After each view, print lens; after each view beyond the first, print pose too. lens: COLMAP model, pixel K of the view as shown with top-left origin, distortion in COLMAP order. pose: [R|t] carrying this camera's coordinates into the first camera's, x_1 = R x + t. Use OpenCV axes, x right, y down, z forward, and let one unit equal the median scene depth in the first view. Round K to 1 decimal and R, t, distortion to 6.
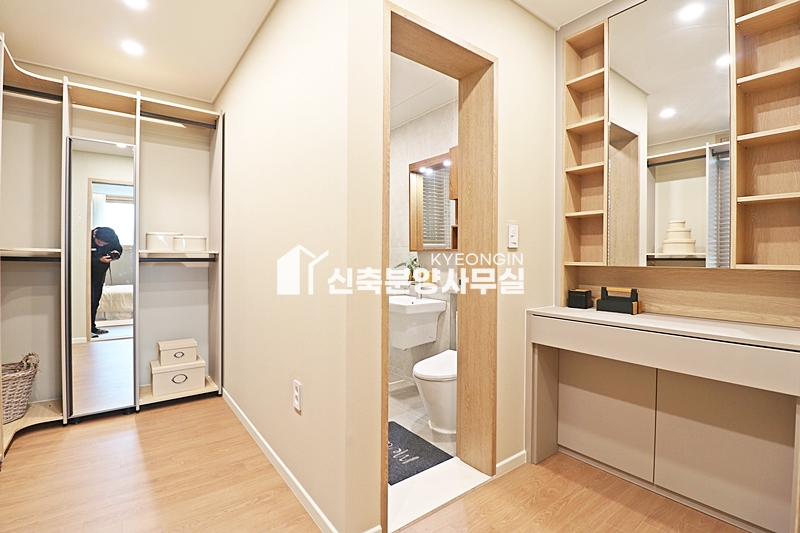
lens RADIAL K [[374.0, 0, 398.1], [0, 374.0, 260.2], [0, 0, 1]] dist [0.000180, -0.014127]
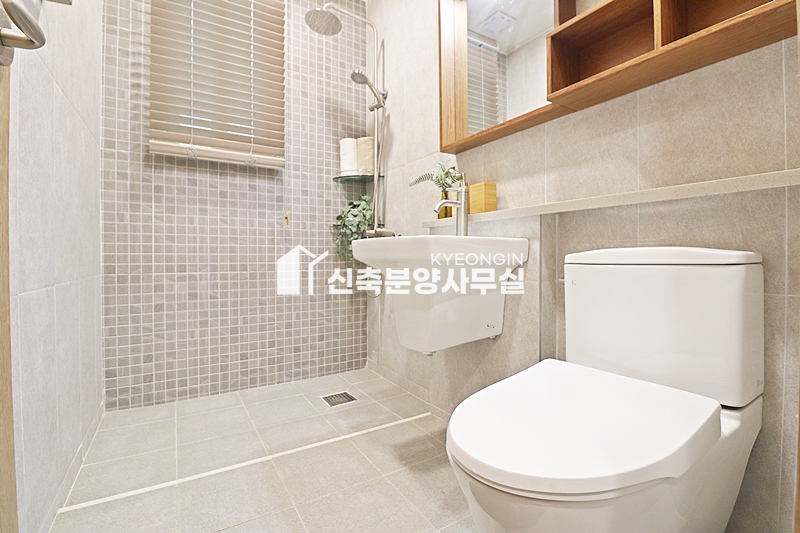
lens RADIAL K [[374.0, 0, 398.1], [0, 374.0, 260.2], [0, 0, 1]] dist [0.000180, -0.014127]
pose [[0.994996, -0.004552, -0.099813, 0.038217], [0.005193, 0.999968, 0.006166, 0.184194], [0.099782, -0.006653, 0.994987, 0.818433]]
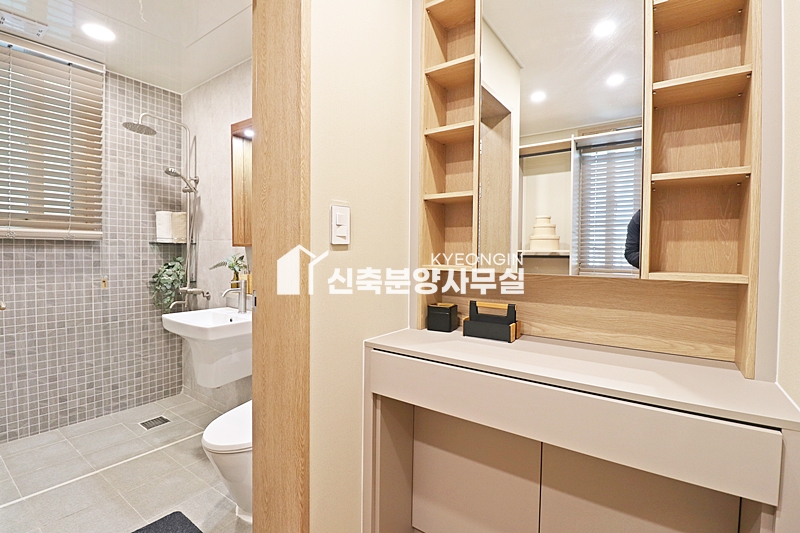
lens RADIAL K [[374.0, 0, 398.1], [0, 374.0, 260.2], [0, 0, 1]] dist [0.000180, -0.014127]
pose [[0.954753, -0.003446, 0.297379, 0.194393], [-0.002045, 0.999833, 0.018151, -0.016758], [-0.297392, -0.017938, 0.954587, 0.348072]]
